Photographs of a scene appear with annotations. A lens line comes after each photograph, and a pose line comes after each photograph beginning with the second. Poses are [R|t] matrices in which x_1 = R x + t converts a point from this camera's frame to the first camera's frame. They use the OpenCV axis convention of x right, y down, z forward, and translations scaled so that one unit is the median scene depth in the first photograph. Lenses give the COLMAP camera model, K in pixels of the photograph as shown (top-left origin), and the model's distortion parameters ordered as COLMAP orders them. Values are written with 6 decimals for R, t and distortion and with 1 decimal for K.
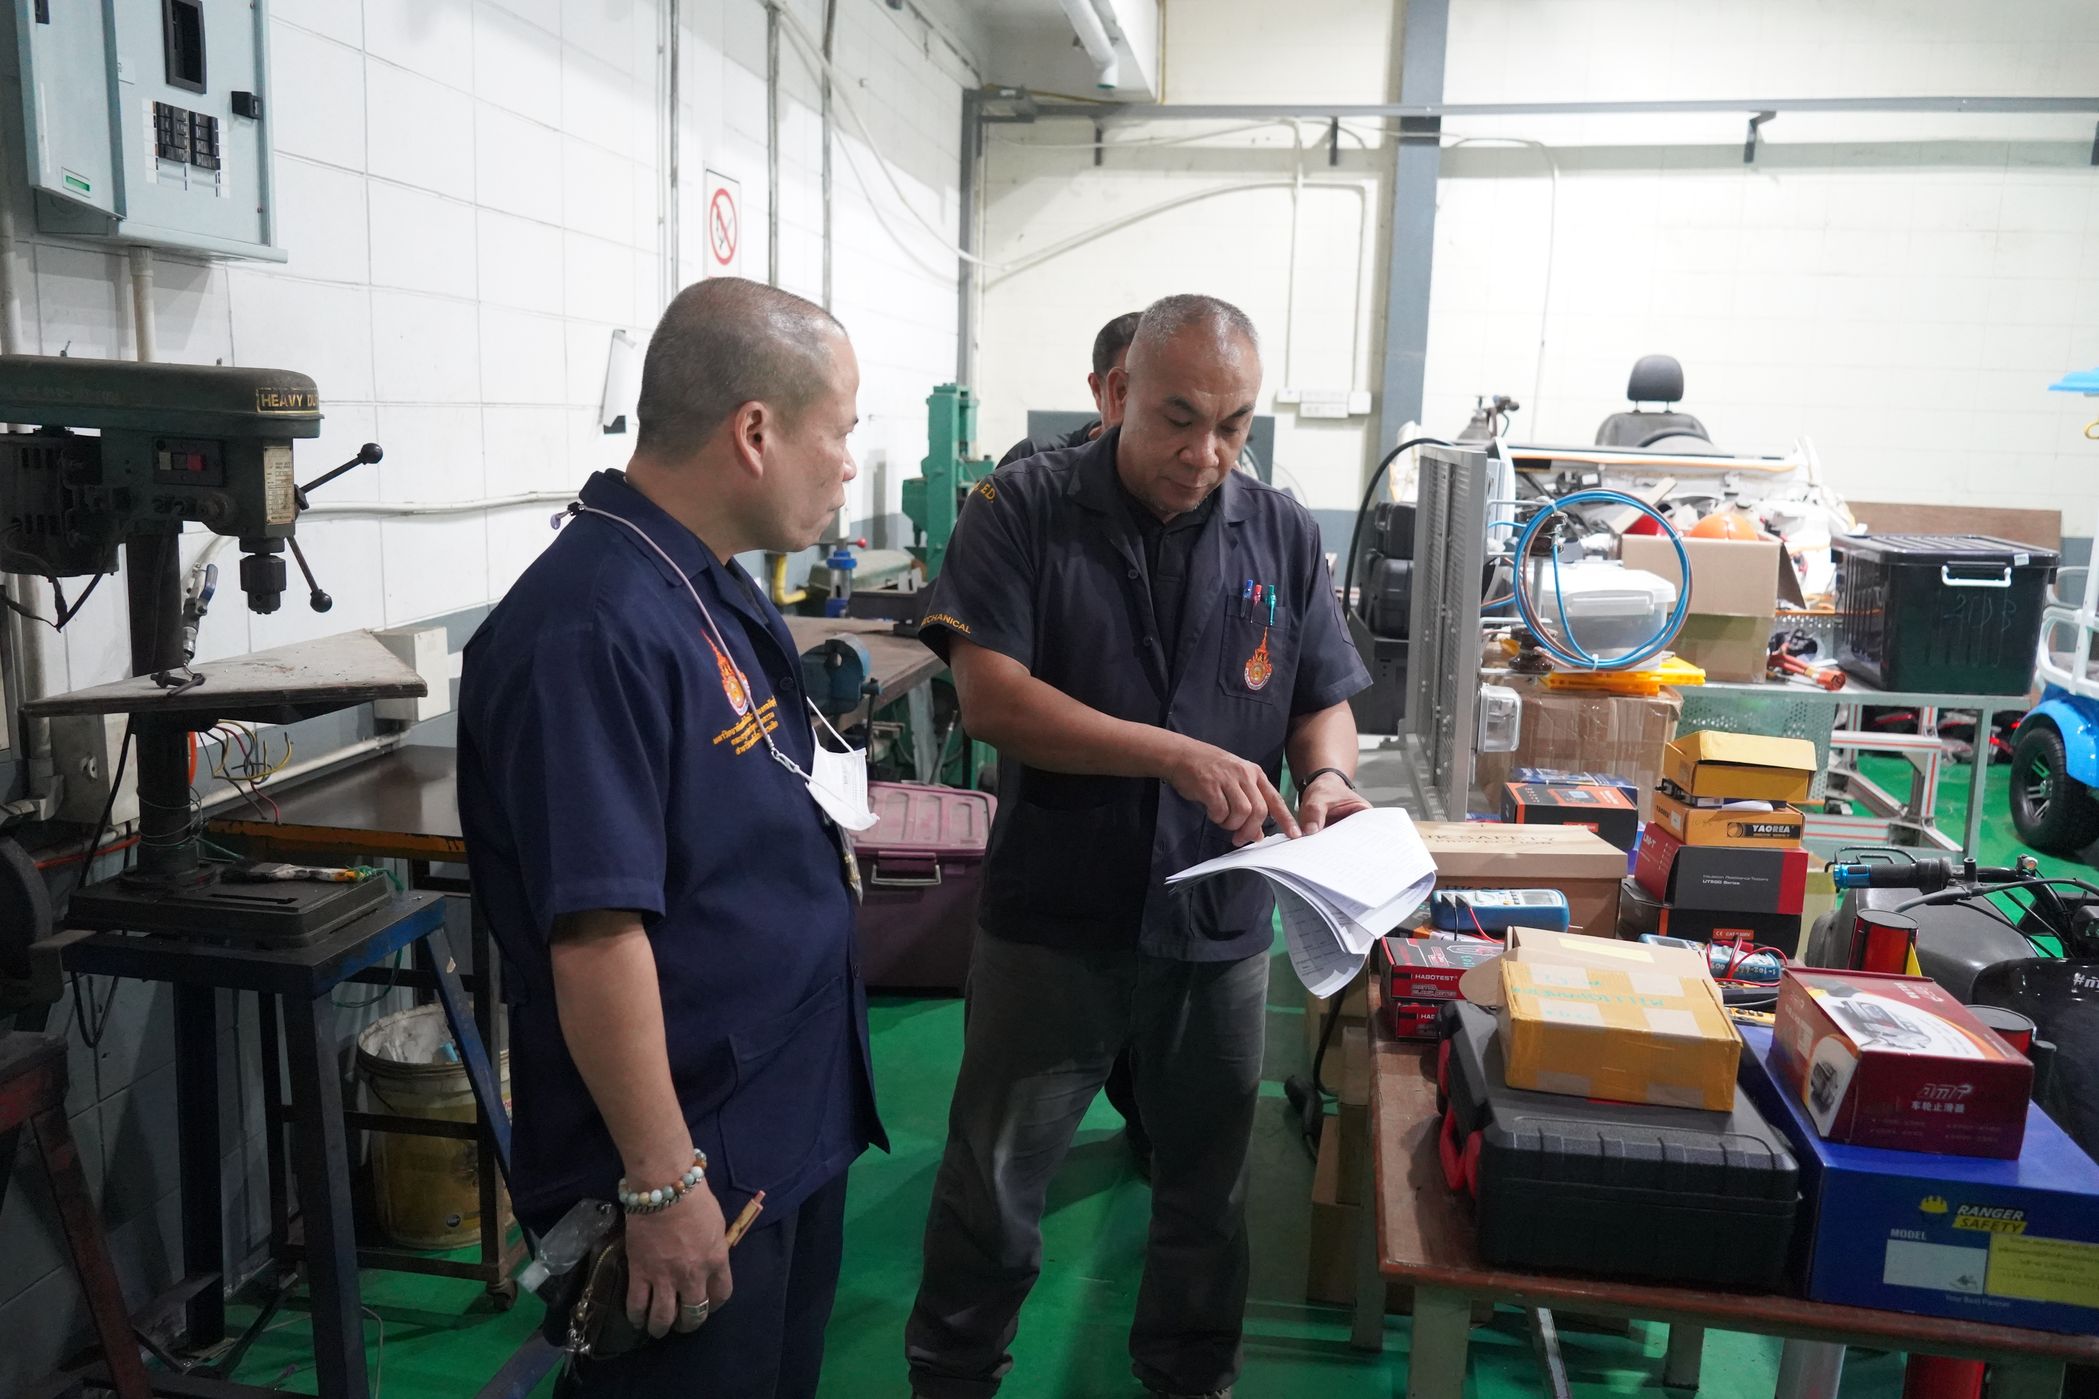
lens RADIAL K [[1655.8, 0, 1051.8], [0, 1655.8, 697.4], [0, 0, 1]] dist [0.002963, 0.001804]
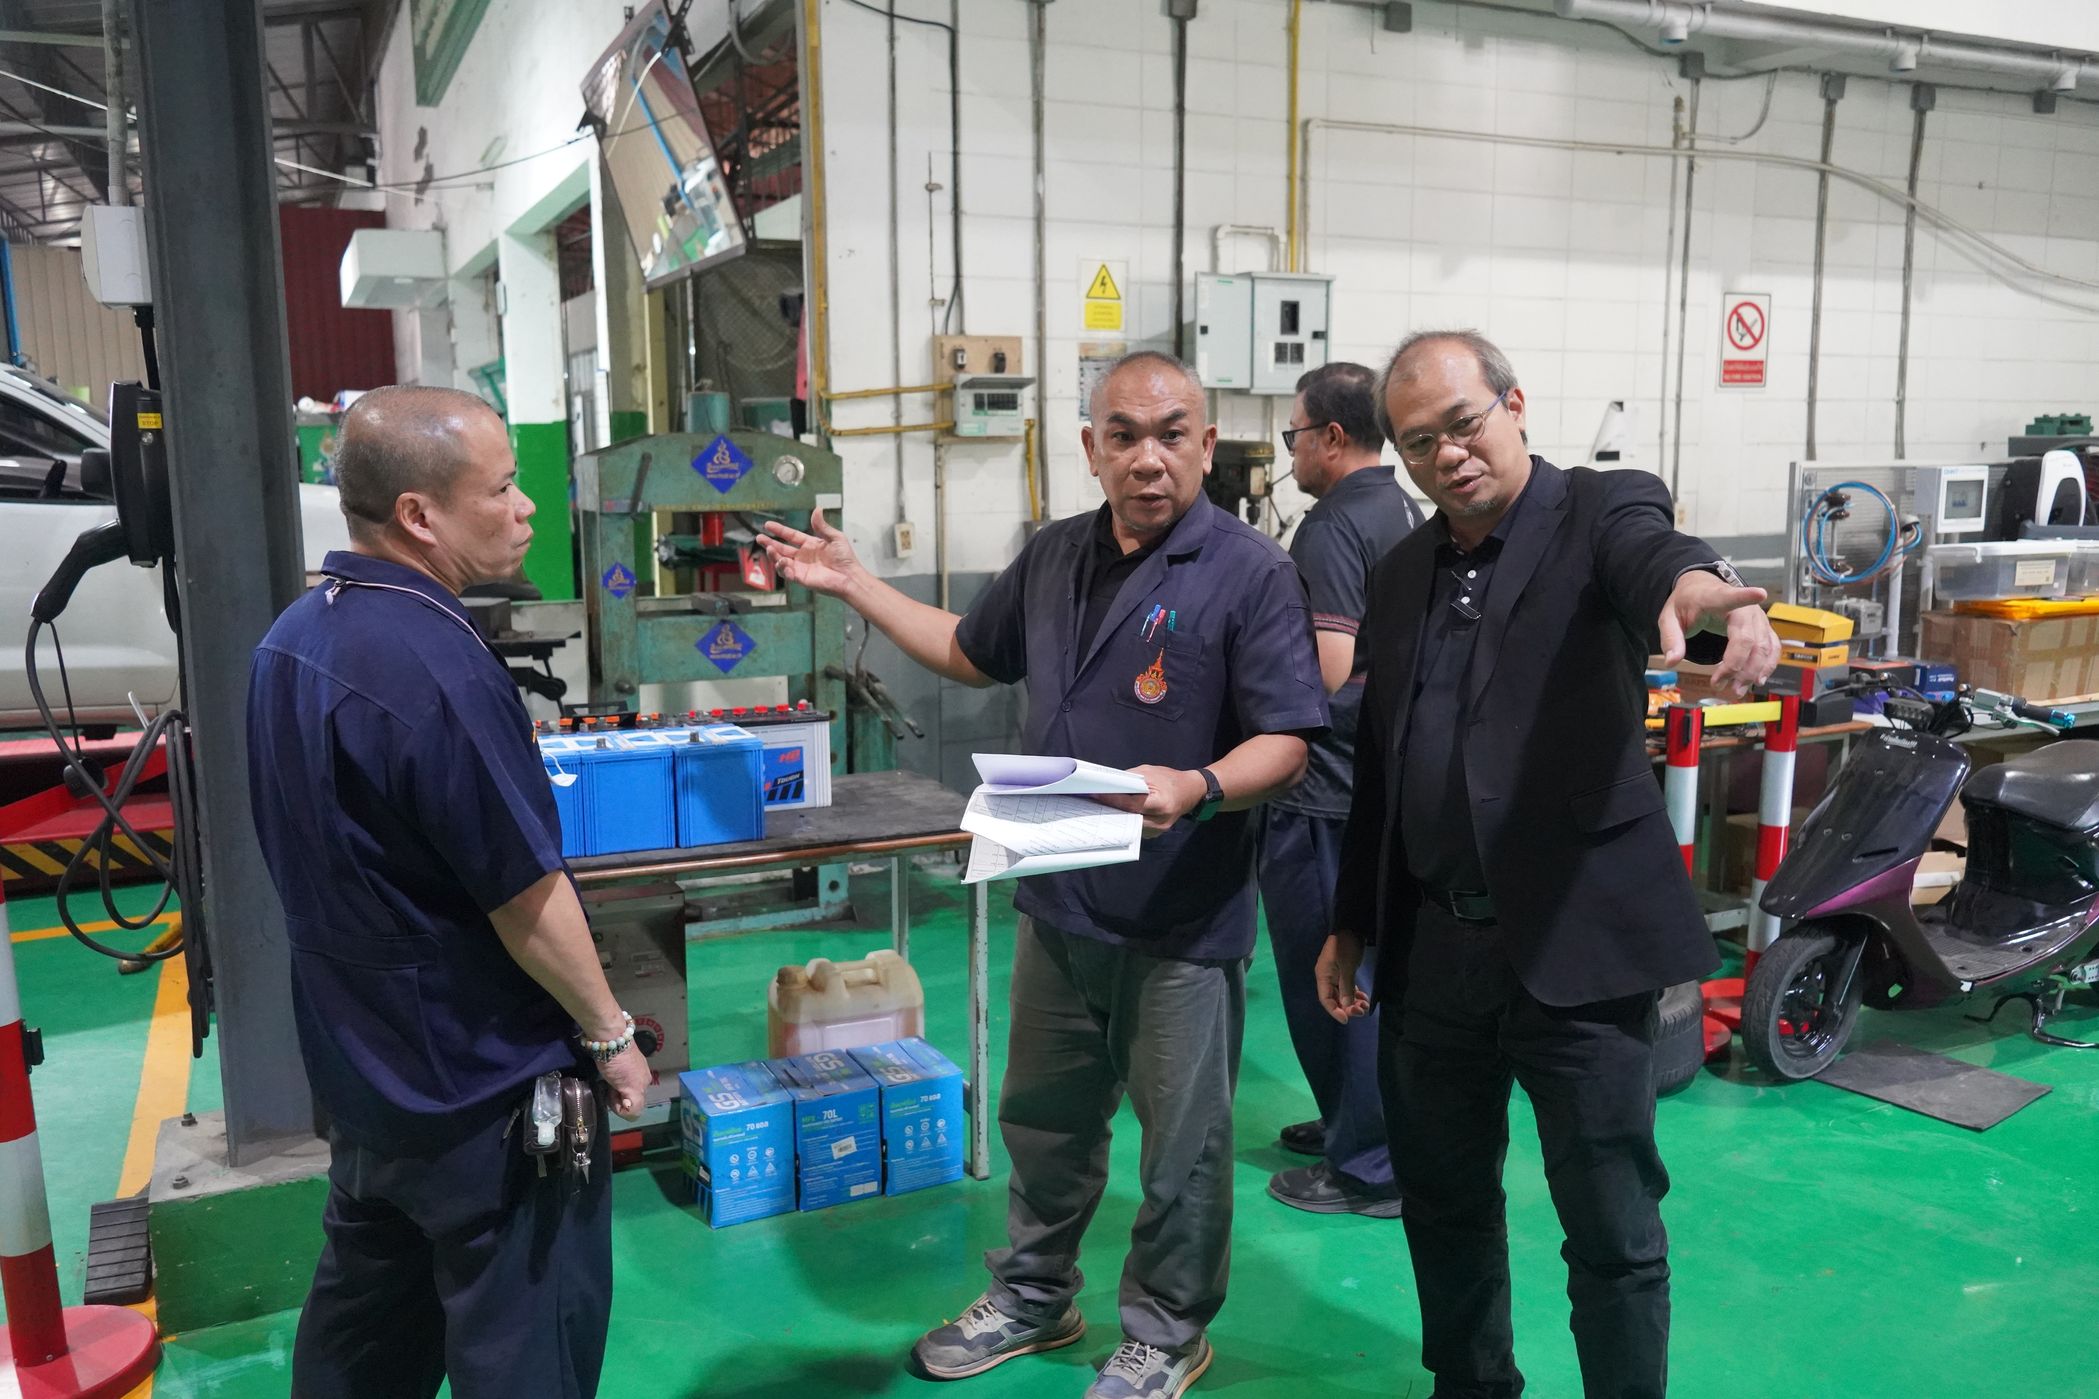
lens RADIAL K [[1655.8, 0, 1049.2], [0, 1655.8, 700.6], [0, 0, 1]] dist [0.002963, 0.001804]
pose [[0.555472, 0.100122, -0.825485, 1.438300], [-0.116293, 0.992322, 0.042104, 0.141022], [0.823363, 0.072610, 0.562851, -0.731517]]
